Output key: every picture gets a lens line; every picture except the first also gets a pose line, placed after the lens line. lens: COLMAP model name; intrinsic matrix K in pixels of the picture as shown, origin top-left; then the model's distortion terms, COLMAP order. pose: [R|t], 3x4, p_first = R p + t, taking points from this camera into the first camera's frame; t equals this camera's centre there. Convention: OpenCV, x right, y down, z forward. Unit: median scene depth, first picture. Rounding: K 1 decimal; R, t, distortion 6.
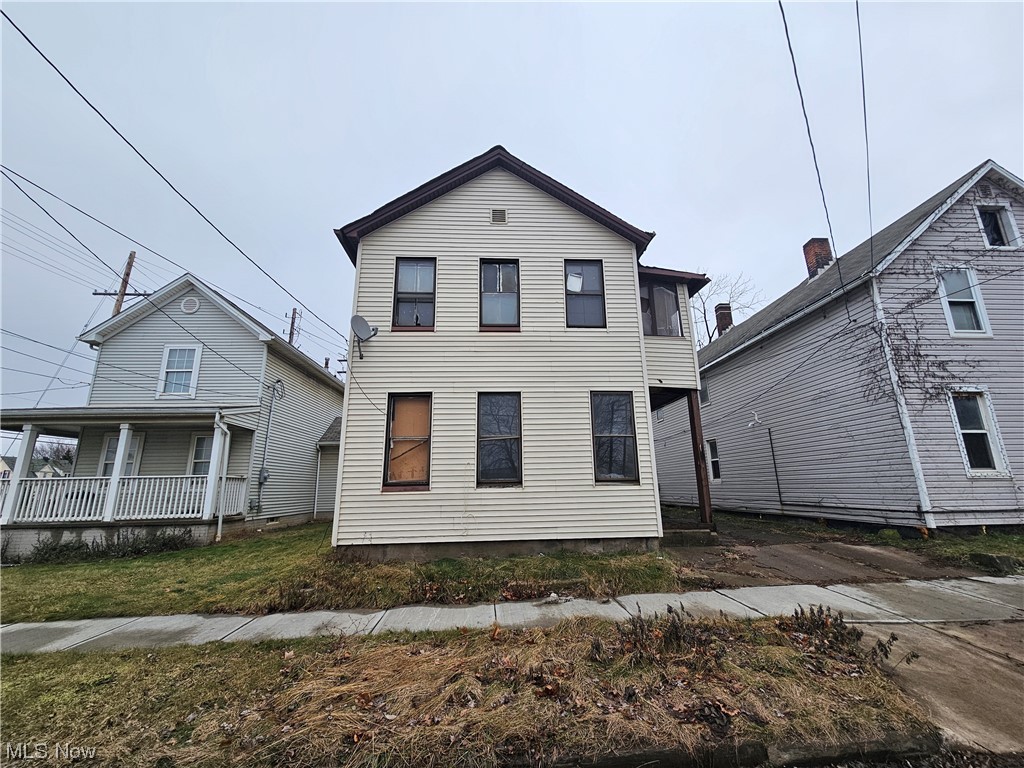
lens RADIAL K [[421.8, 0, 512.7], [0, 421.8, 386.5], [0, 0, 1]] dist [0.002153, -0.001943]
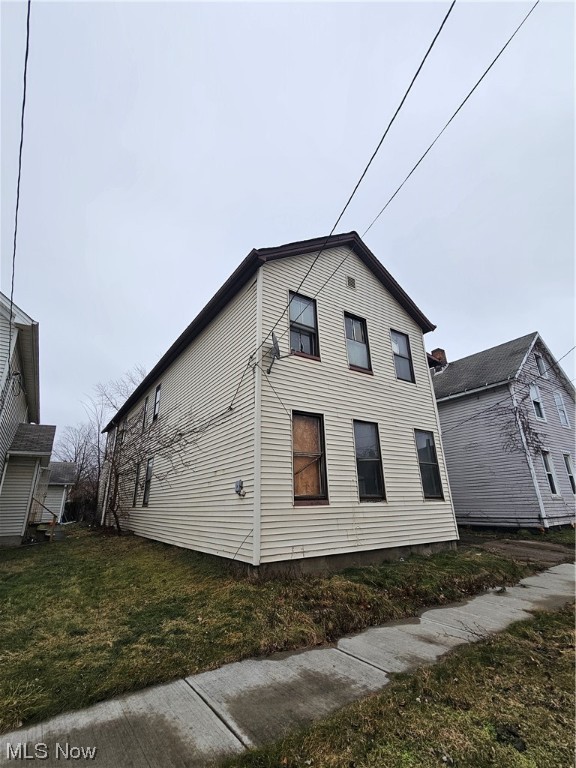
lens RADIAL K [[345.7, 0, 289.0], [0, 345.7, 381.8], [0, 0, 1]] dist [-0.005544, -0.000636]
pose [[0.863719, 0.172445, 0.473552, -0.716057], [-0.115109, 0.982302, -0.147758, 0.073728], [-0.490651, 0.073111, 0.868284, 0.236321]]
